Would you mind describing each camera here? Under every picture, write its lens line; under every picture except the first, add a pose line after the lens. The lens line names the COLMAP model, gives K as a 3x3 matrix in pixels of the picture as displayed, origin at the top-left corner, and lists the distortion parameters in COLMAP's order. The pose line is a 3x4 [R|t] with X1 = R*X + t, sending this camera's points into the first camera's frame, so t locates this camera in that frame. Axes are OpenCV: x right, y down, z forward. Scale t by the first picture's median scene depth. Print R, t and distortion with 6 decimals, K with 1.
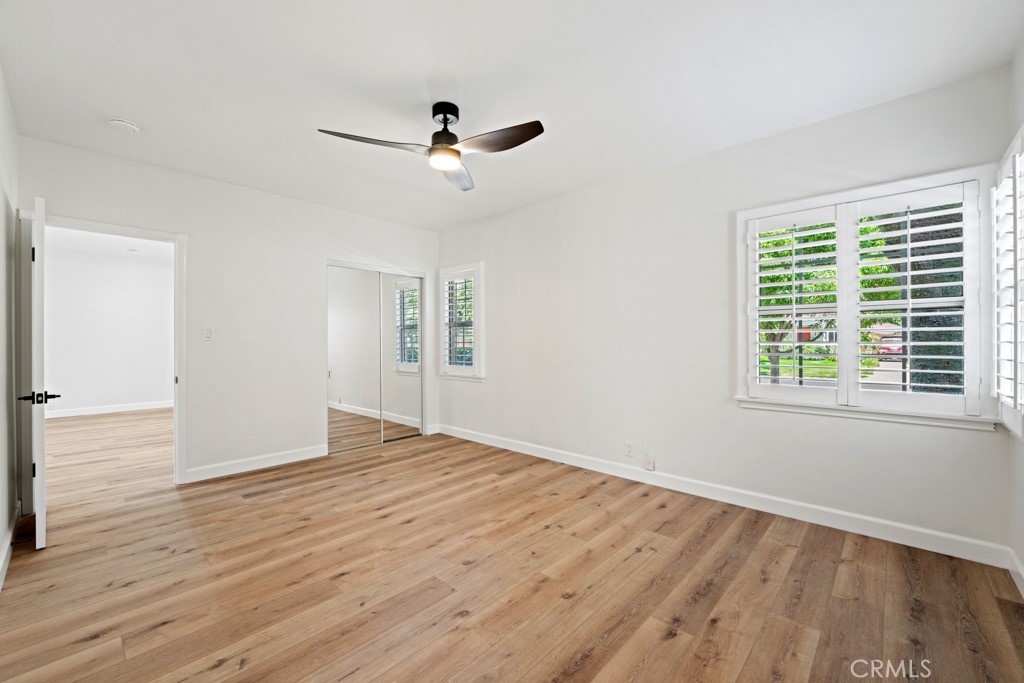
lens RADIAL K [[417.4, 0, 511.5], [0, 417.4, 347.7], [0, 0, 1]] dist [-0.008353, -0.001506]
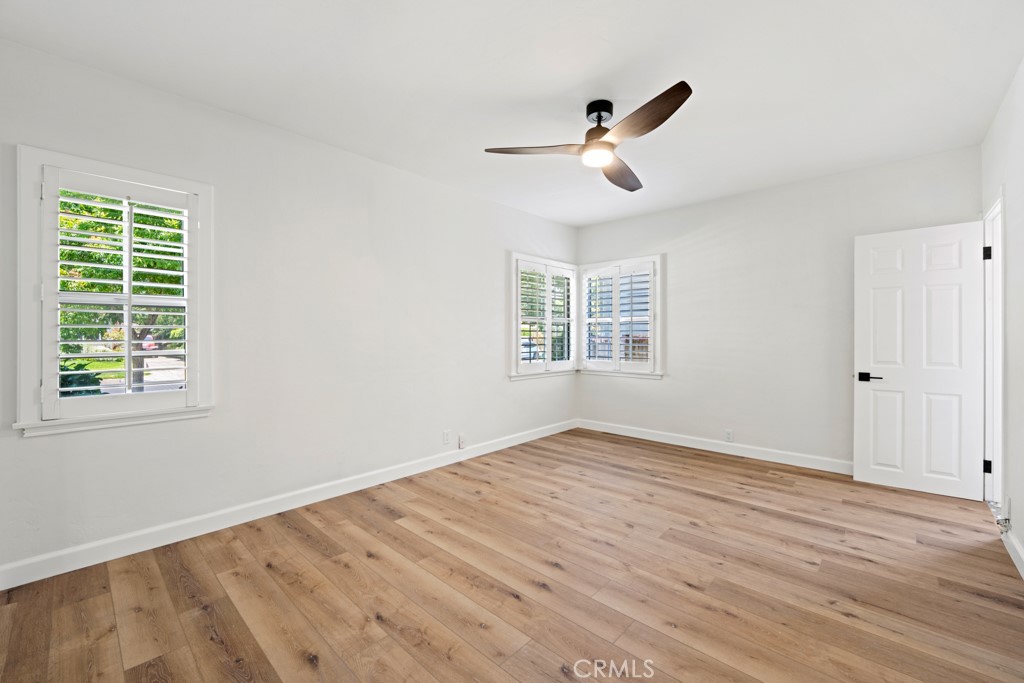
lens RADIAL K [[417.4, 0, 511.5], [0, 417.4, 332.0], [0, 0, 1]] dist [-0.008353, -0.001506]
pose [[-0.002425, 0.010509, 0.999942, -1.012969], [0.019099, 0.999763, -0.010461, -0.018080], [-0.999815, 0.019072, -0.002625, 1.046848]]
